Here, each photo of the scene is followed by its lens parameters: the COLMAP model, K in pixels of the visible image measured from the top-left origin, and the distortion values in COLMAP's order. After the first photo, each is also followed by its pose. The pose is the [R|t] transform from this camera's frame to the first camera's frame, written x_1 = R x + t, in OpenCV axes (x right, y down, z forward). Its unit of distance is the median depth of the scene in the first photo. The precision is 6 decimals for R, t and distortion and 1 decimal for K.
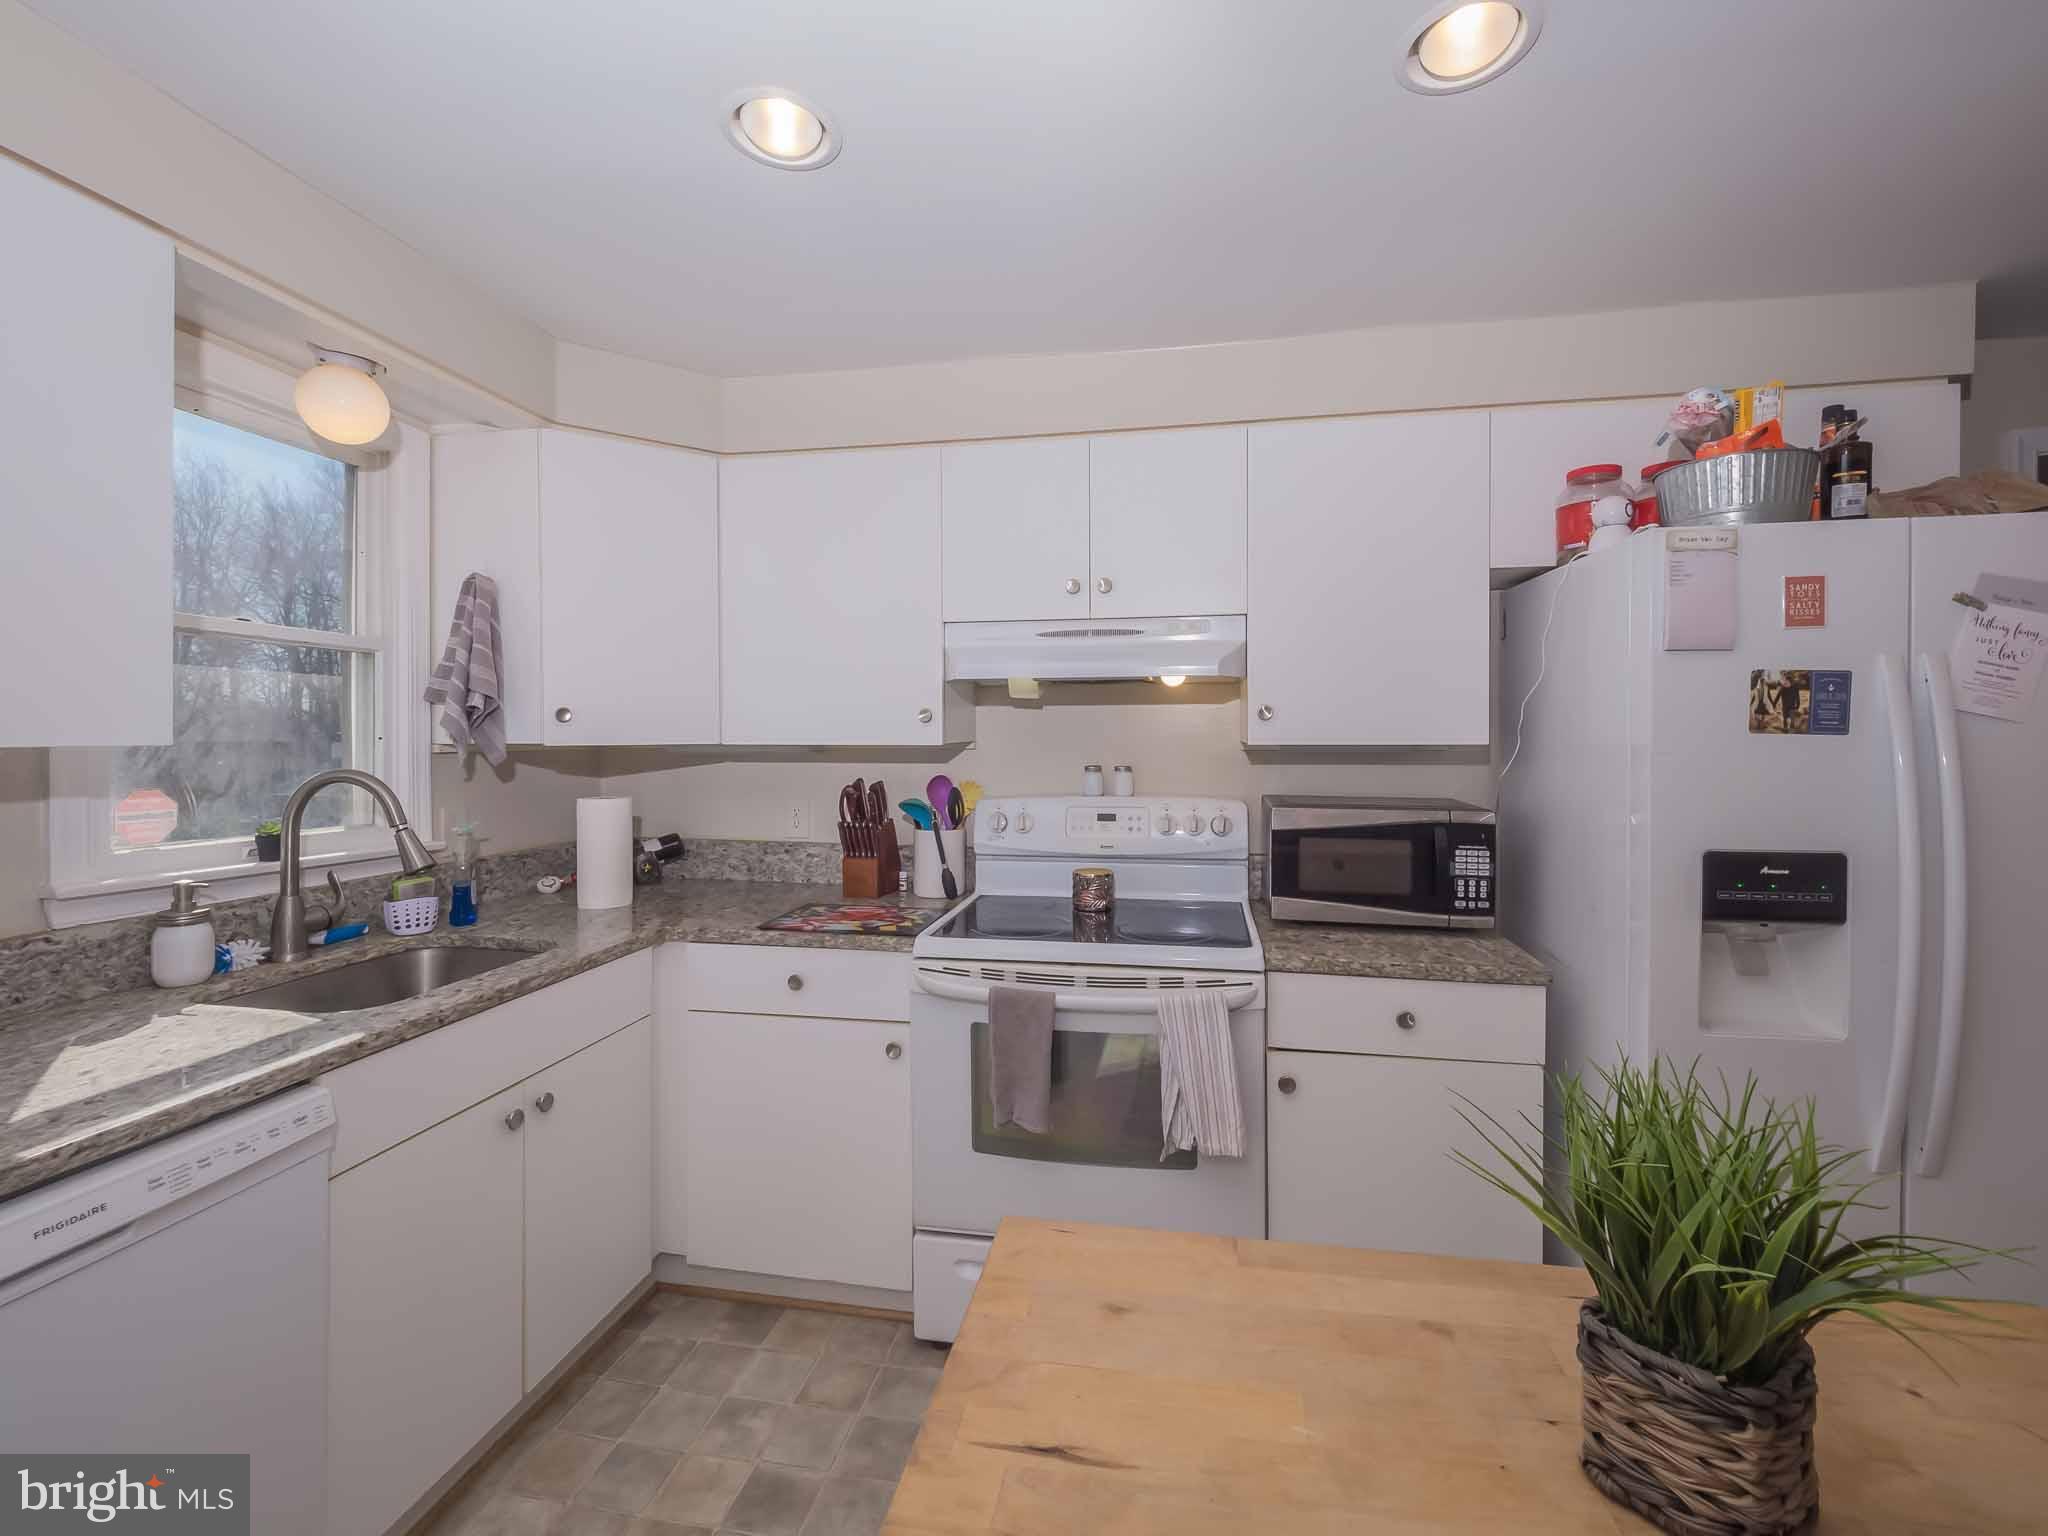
lens RADIAL K [[874.8, 0, 1024.5], [0, 874.8, 739.3], [0, 0, 1]] dist [0.004129, -0.000679]
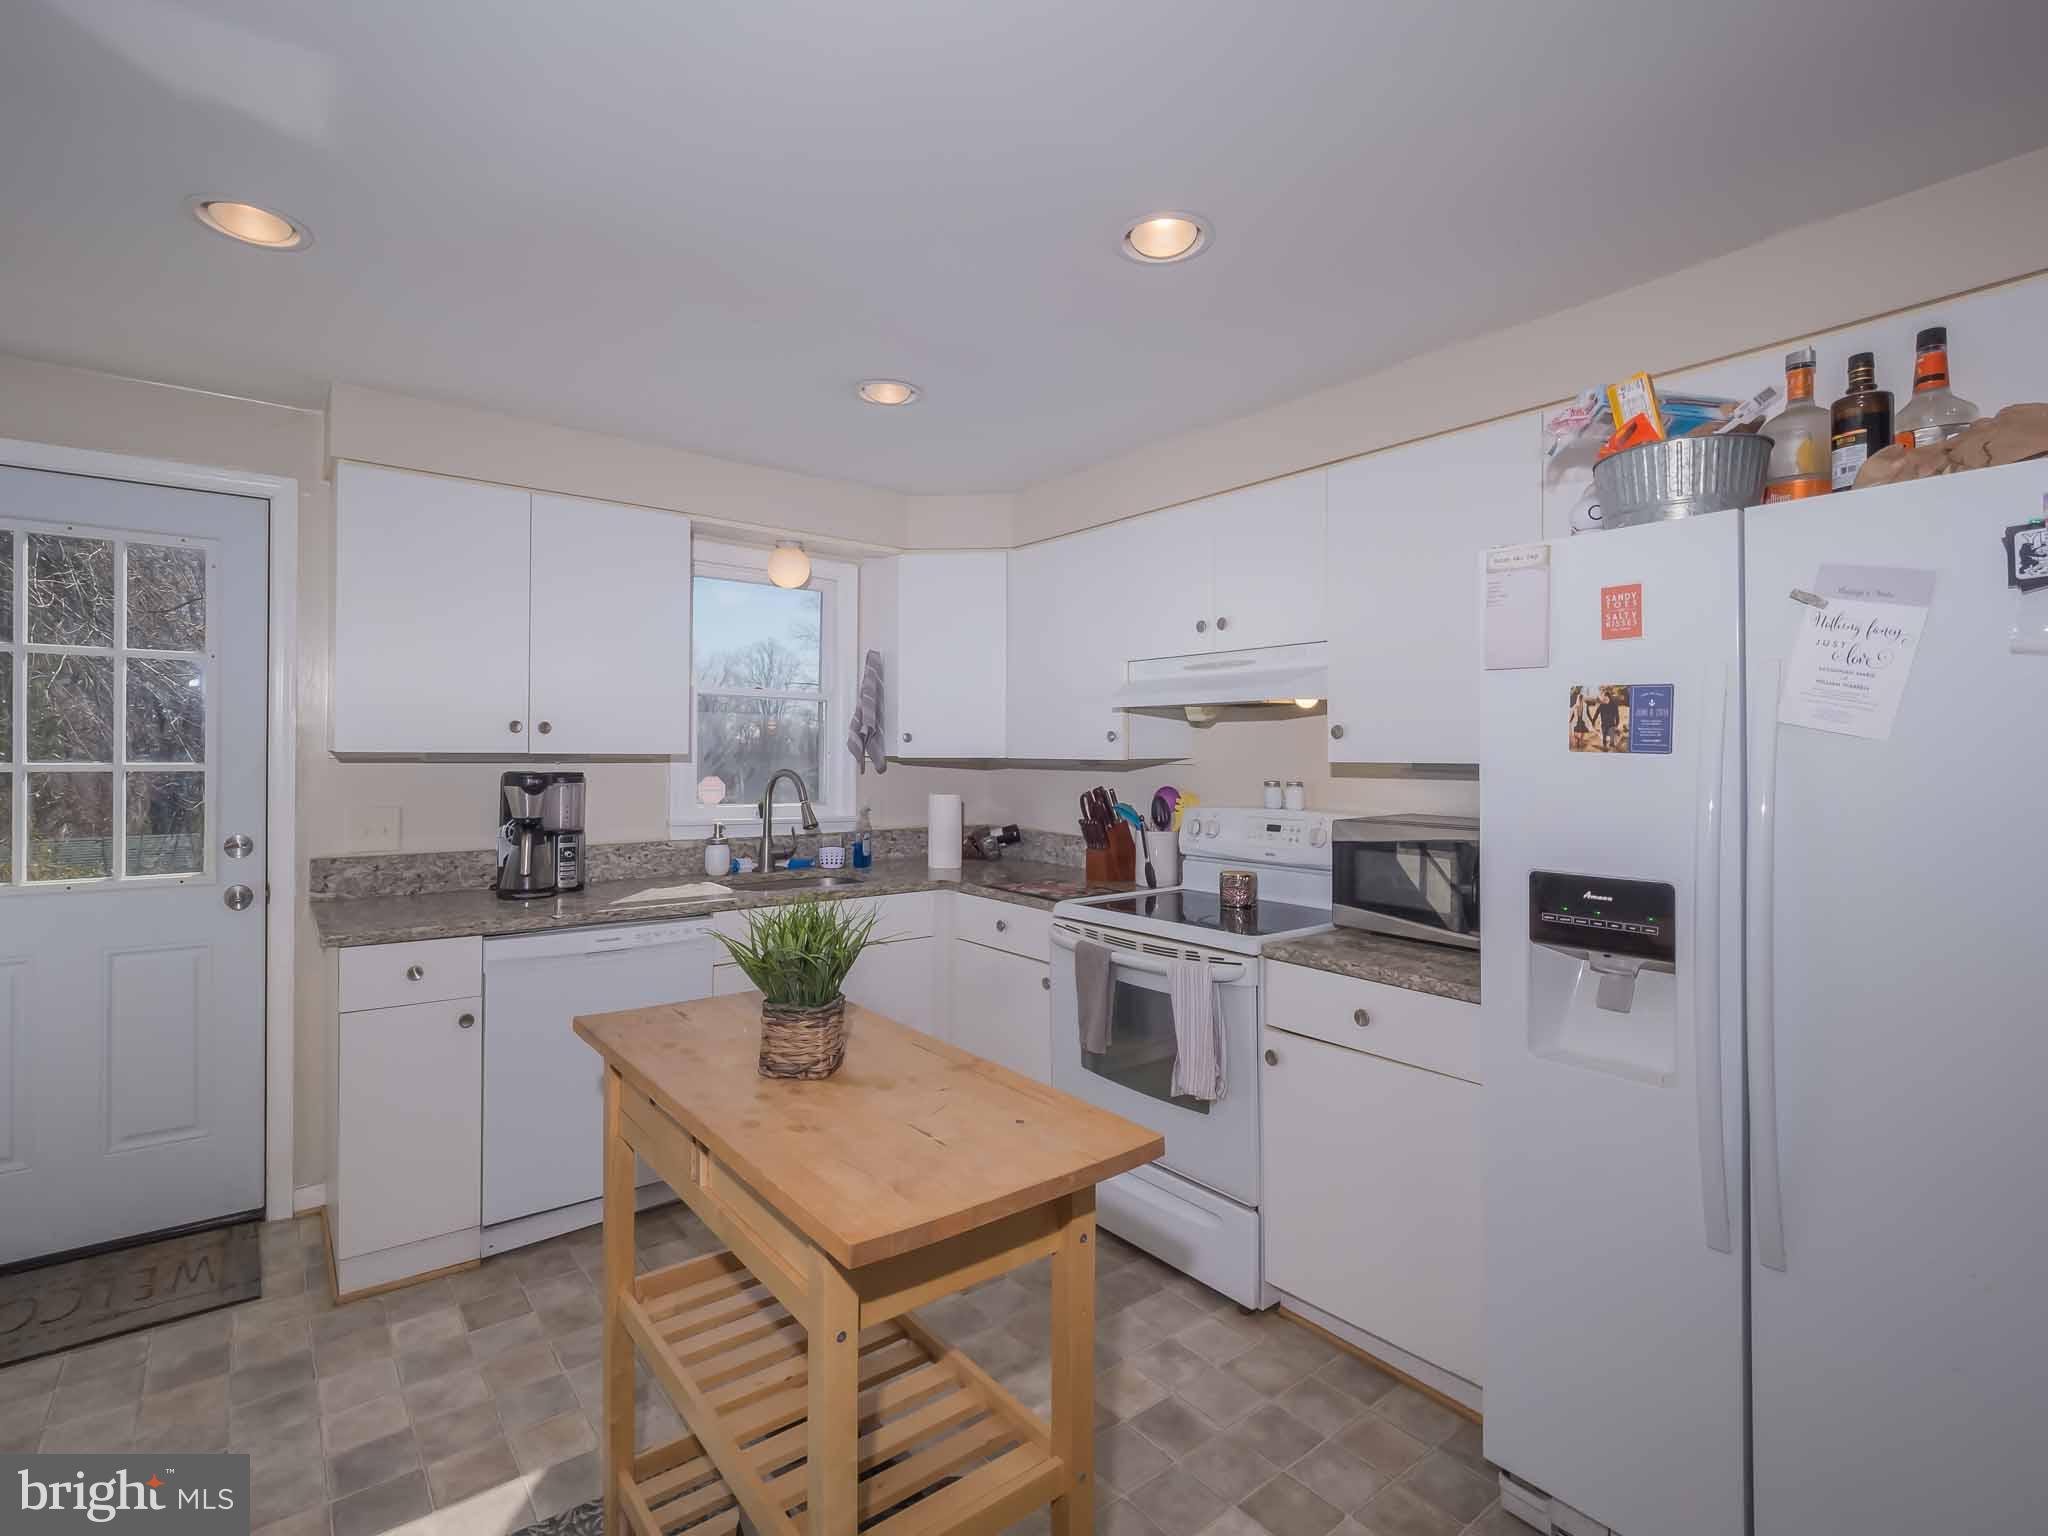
lens RADIAL K [[970.5, 0, 1024.6], [0, 970.5, 760.9], [0, 0, 1]] dist [0.000044, 0.000265]
pose [[0.748559, 0.009427, -0.663001, 0.882786], [-0.008599, 0.999953, 0.004509, 0.002811], [0.663013, 0.002326, 0.748605, -0.164549]]
